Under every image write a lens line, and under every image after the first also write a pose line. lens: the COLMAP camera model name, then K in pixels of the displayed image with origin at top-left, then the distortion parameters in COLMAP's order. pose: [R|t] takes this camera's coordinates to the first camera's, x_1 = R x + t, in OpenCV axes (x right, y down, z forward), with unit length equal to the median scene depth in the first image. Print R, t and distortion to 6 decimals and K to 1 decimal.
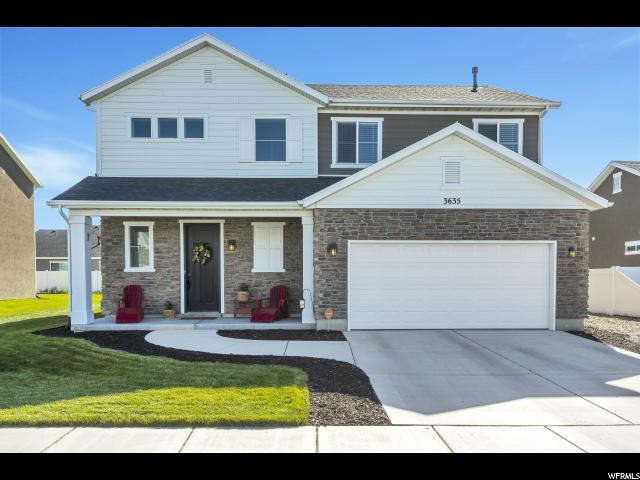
lens RADIAL K [[461.4, 0, 321.1], [0, 461.4, 305.7], [0, 0, 1]] dist [0.005036, -0.001947]
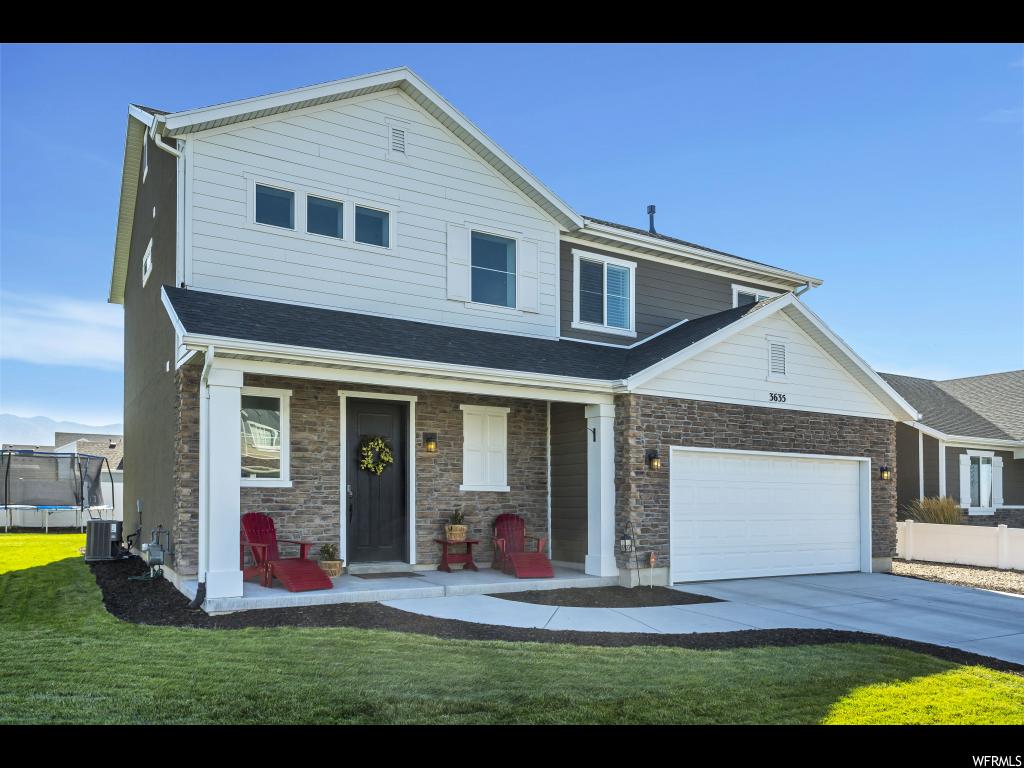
lens RADIAL K [[743.9, 0, 508.0], [0, 743.9, 500.9], [0, 0, 1]] dist [0.004645, 0.001528]
pose [[0.877939, 0.008330, 0.478700, -0.571938], [0.016169, 0.998762, -0.047033, -0.016661], [-0.478500, 0.049032, 0.876718, 0.171298]]
